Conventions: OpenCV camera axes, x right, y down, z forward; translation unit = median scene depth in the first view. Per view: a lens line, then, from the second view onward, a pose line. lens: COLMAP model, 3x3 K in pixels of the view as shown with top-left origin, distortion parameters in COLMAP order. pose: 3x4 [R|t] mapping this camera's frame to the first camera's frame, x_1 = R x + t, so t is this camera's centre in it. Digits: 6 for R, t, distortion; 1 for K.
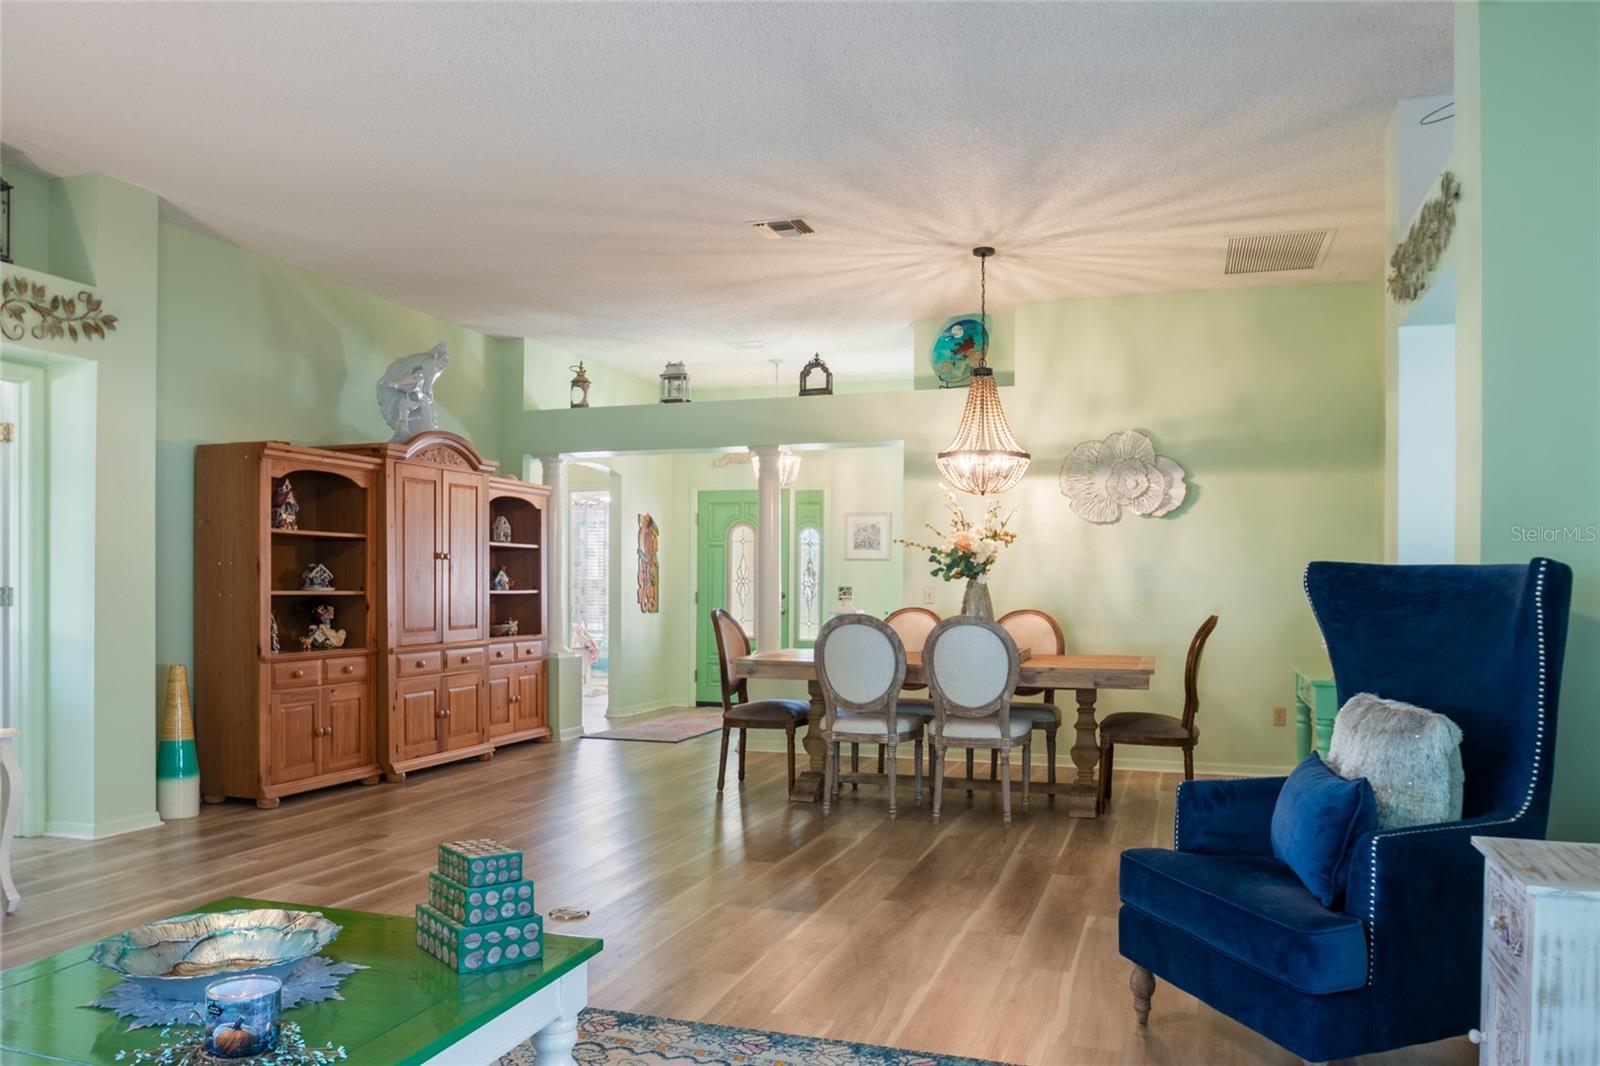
lens RADIAL K [[1188.9, 0, 811.6], [0, 1188.9, 594.3], [0, 0, 1]] dist [-0.050255, 0.014520]
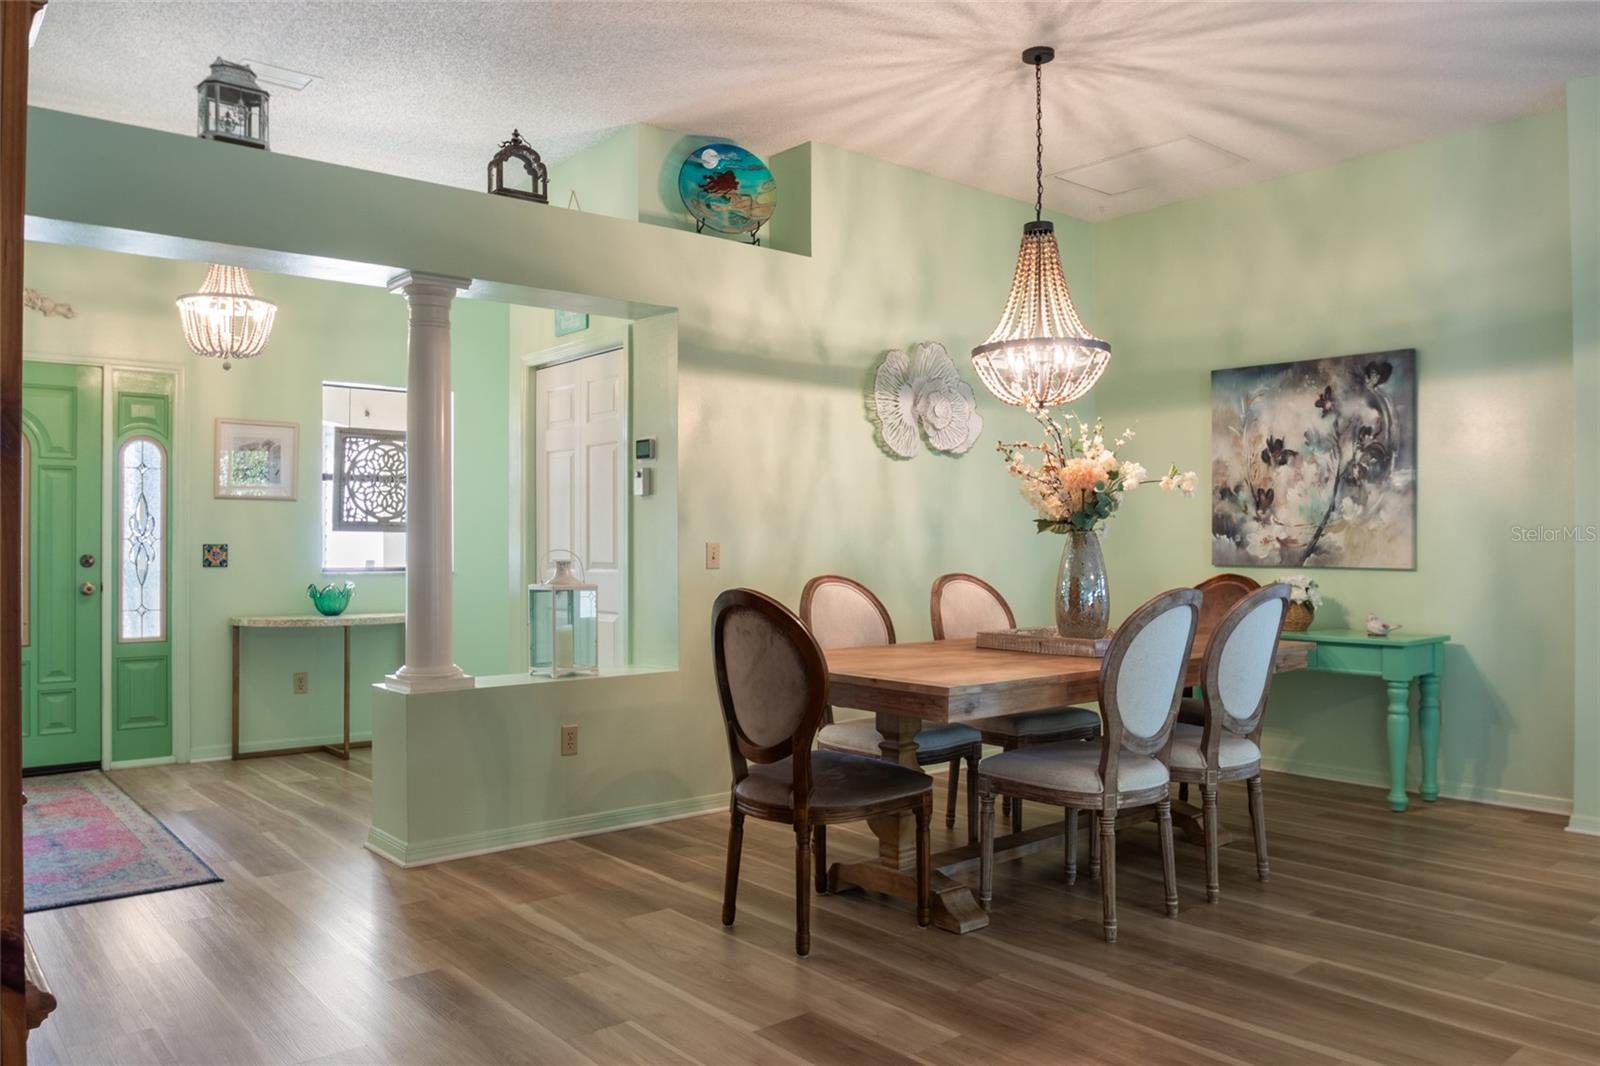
lens RADIAL K [[1188.9, 0, 800.3], [0, 1188.9, 533.9], [0, 0, 1]] dist [-0.050255, 0.014520]
pose [[0.544654, 0.010341, 0.838597, -0.425954], [0.005359, 0.999861, -0.015810, -0.000304], [-0.838644, 0.013105, 0.544522, 0.632575]]
